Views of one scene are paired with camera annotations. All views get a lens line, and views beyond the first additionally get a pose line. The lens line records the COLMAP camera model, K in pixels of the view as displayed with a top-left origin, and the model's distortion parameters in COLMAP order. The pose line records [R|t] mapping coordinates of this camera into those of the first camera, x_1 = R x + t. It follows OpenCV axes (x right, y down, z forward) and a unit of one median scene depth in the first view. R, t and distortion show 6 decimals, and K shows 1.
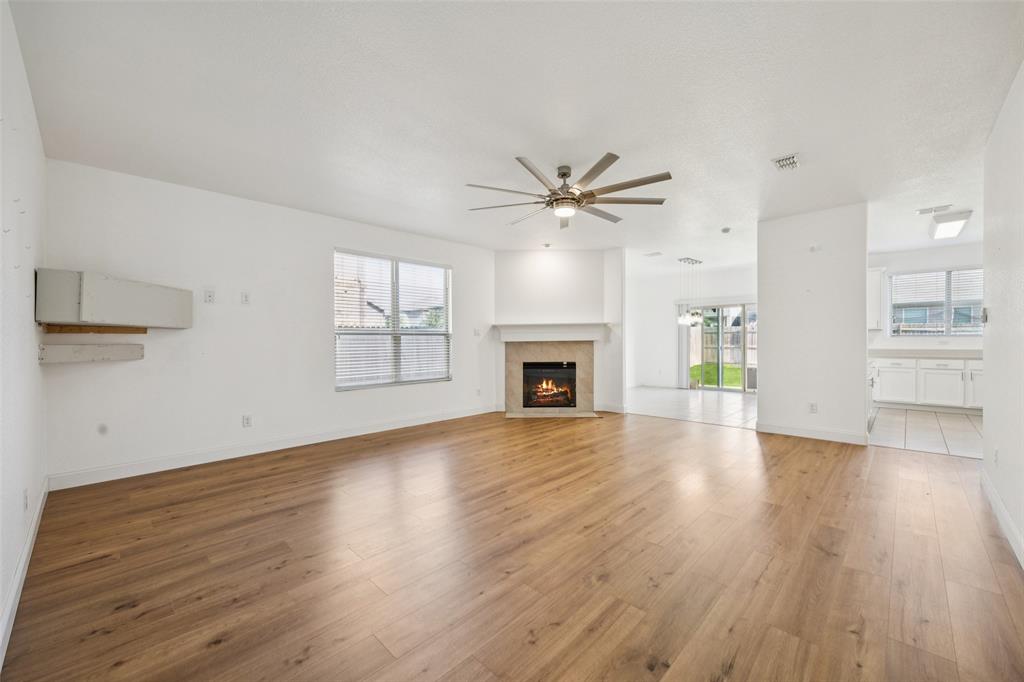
lens RADIAL K [[397.7, 0, 519.1], [0, 397.7, 343.3], [0, 0, 1]] dist [-0.005748, 0.000272]
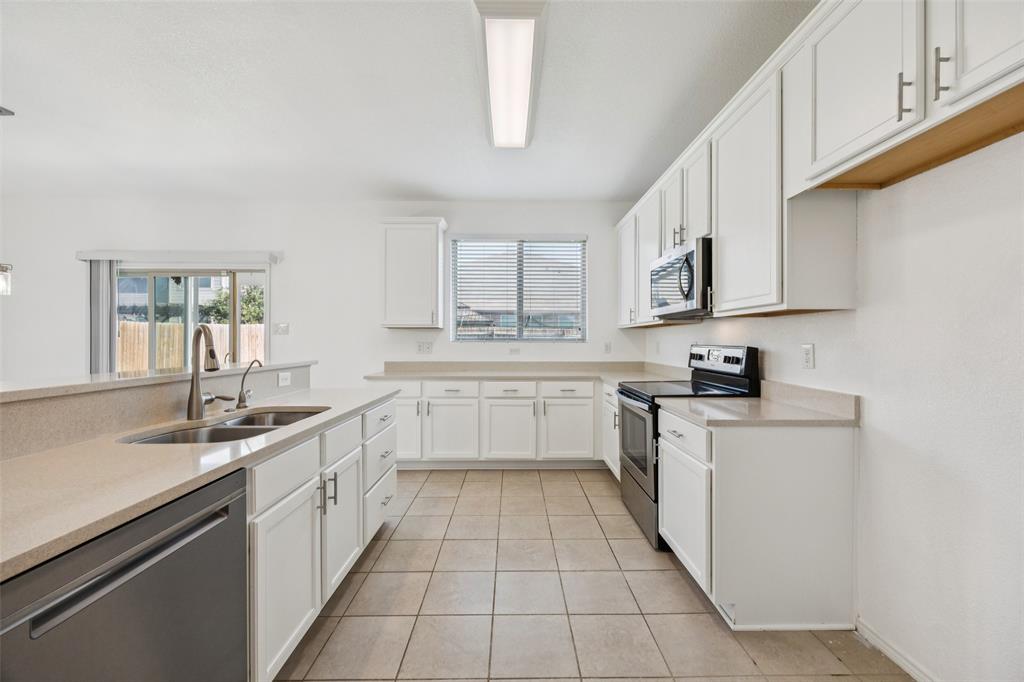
lens RADIAL K [[397.7, 0, 510.7], [0, 397.7, 342.1], [0, 0, 1]] dist [-0.005748, 0.000272]
pose [[0.709689, 0.006658, 0.704483, 0.599884], [-0.001580, 0.999968, -0.007859, -0.009945], [-0.704513, 0.004464, 0.709677, 0.533273]]
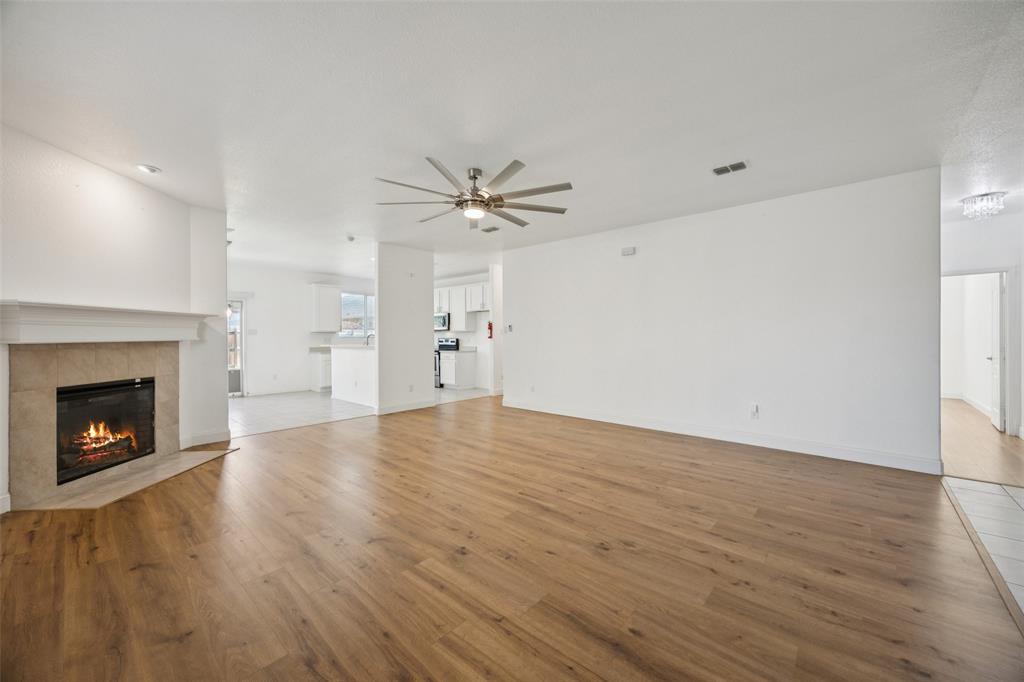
lens RADIAL K [[397.7, 0, 508.2], [0, 397.7, 338.0], [0, 0, 1]] dist [-0.005748, 0.000272]
pose [[-0.035082, 0.004810, 0.999373, -0.470946], [0.011924, 0.999919, -0.004394, -0.002002], [-0.999313, 0.011762, -0.035136, 0.492191]]
